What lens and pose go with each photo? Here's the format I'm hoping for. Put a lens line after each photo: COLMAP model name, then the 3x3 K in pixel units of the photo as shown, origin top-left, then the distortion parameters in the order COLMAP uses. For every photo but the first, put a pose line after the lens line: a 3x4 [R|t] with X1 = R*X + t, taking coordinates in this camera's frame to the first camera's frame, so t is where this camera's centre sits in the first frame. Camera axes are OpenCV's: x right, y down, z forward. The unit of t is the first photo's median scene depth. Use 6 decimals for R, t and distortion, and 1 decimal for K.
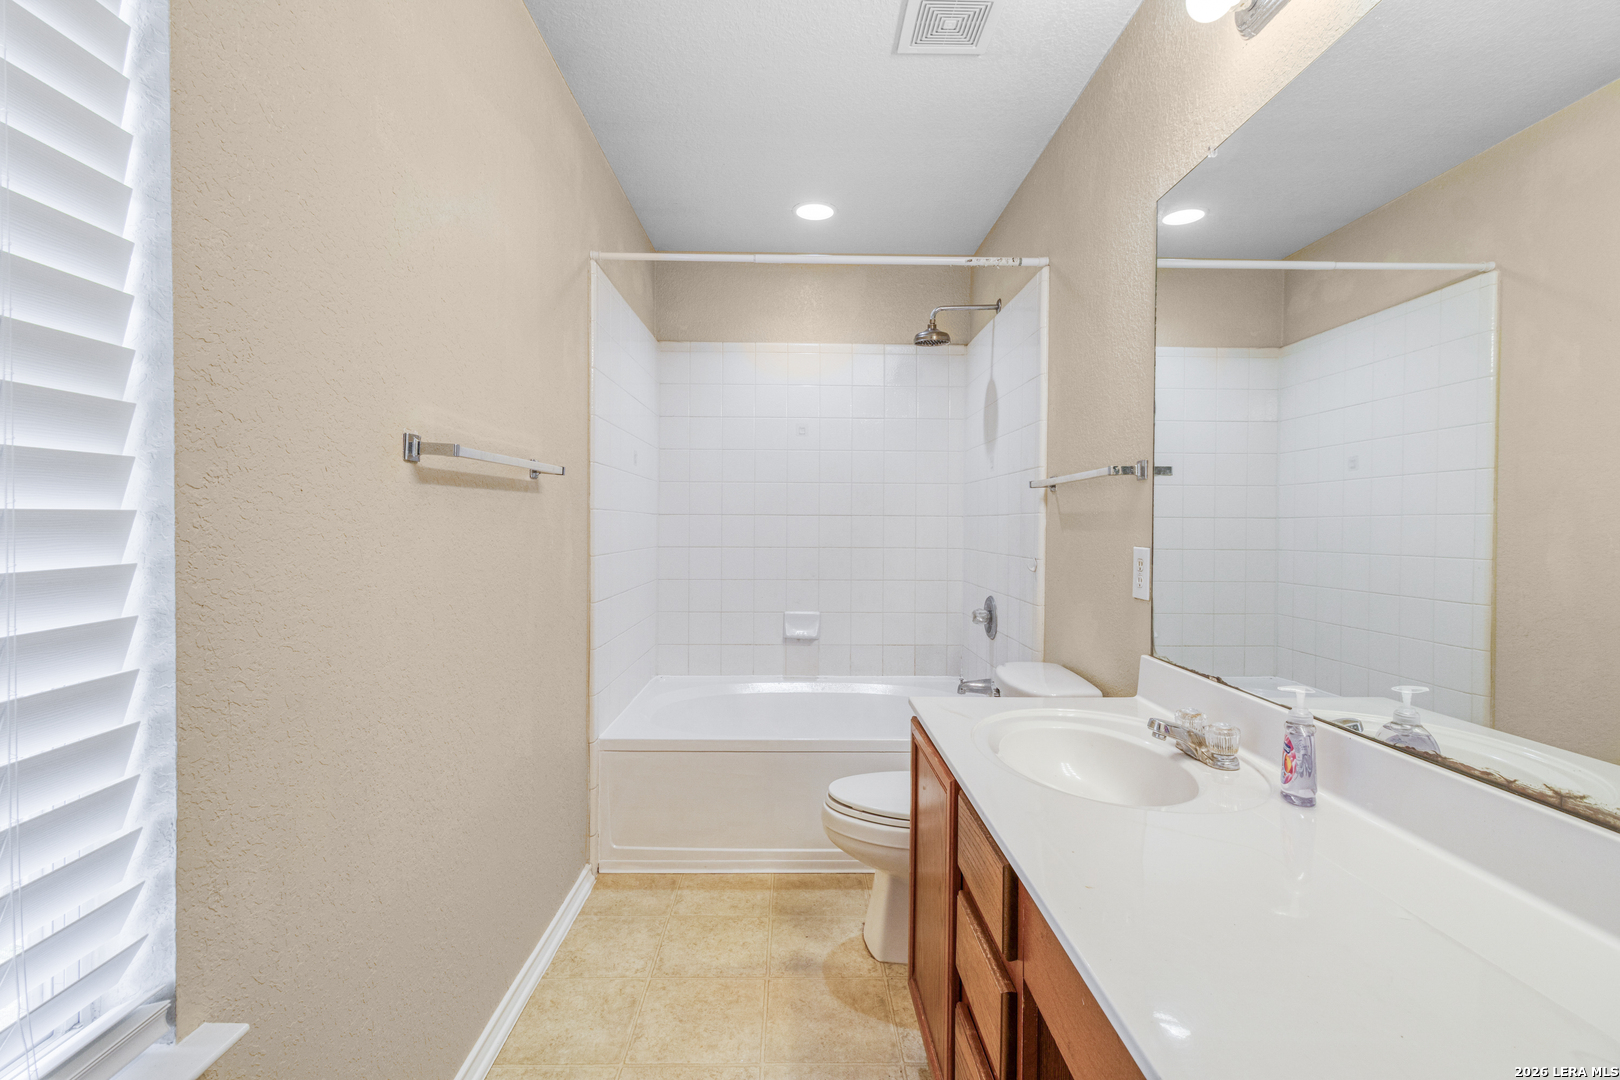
lens RADIAL K [[744.3, 0, 809.6], [0, 744.3, 535.7], [0, 0, 1]] dist [0.000449, 0.001988]
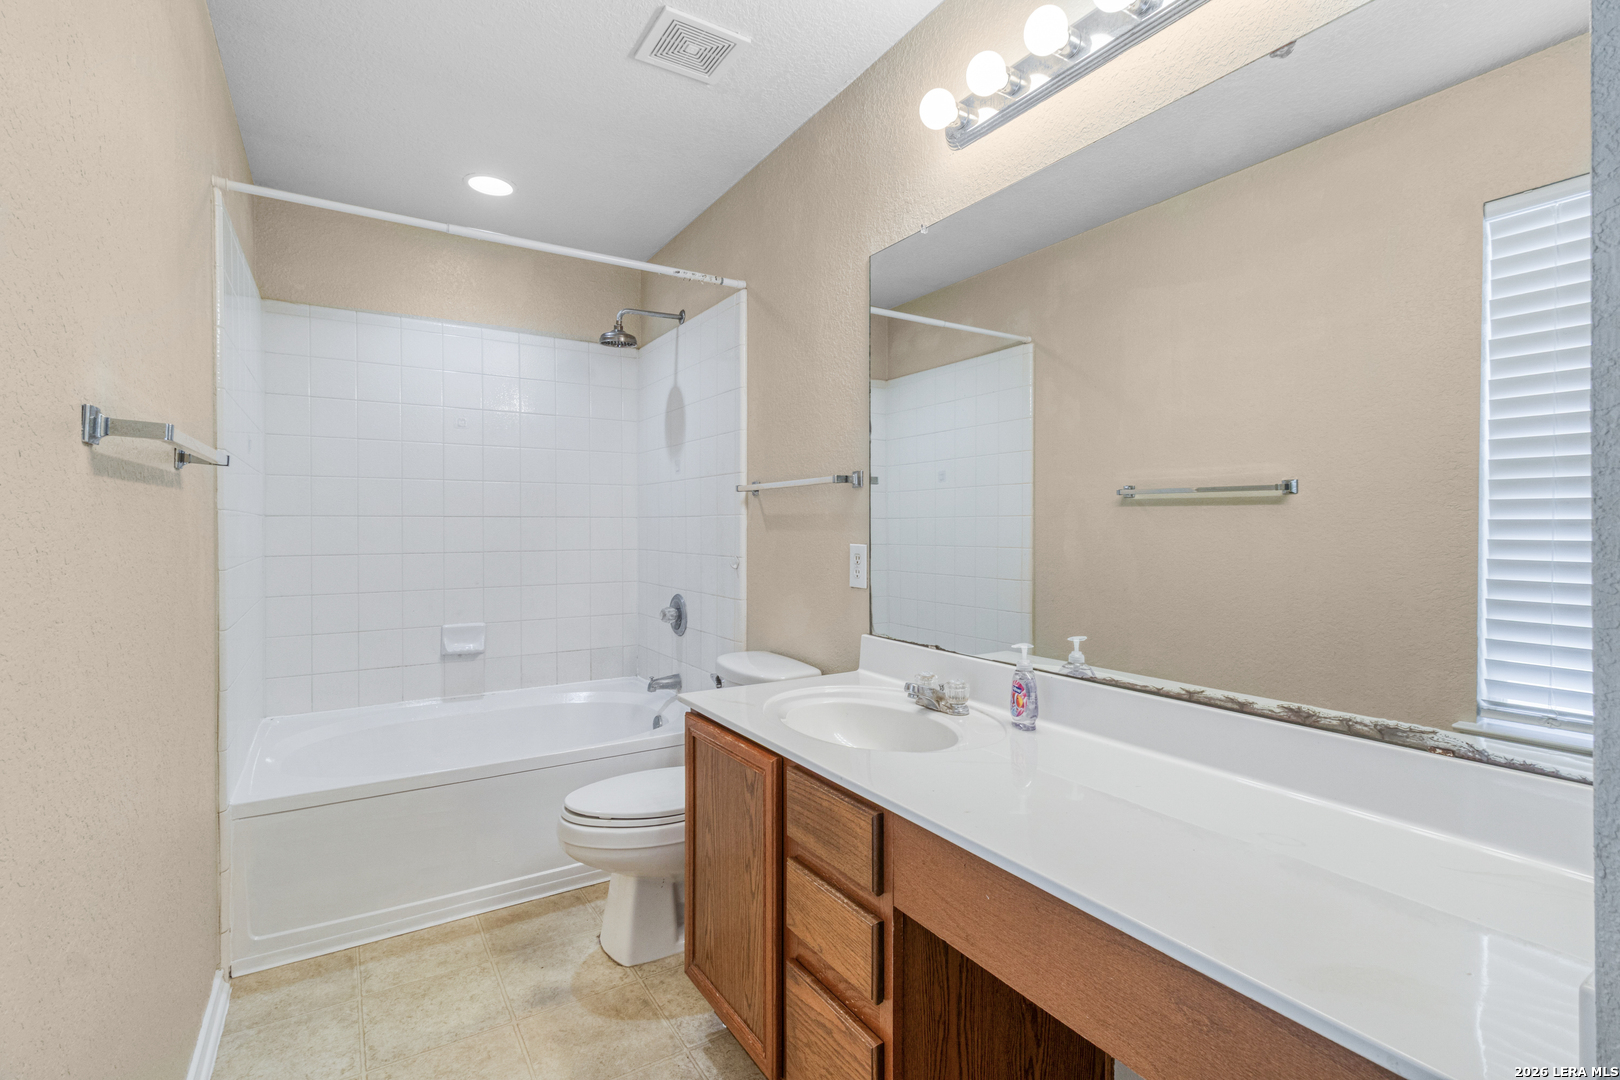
lens RADIAL K [[744.3, 0, 814.7], [0, 744.3, 532.8], [0, 0, 1]] dist [0.000449, 0.001988]
pose [[0.852939, -0.012105, 0.521870, -0.173815], [0.014113, 0.999900, 0.000127, -0.003004], [-0.521819, 0.007257, 0.853025, 0.016408]]
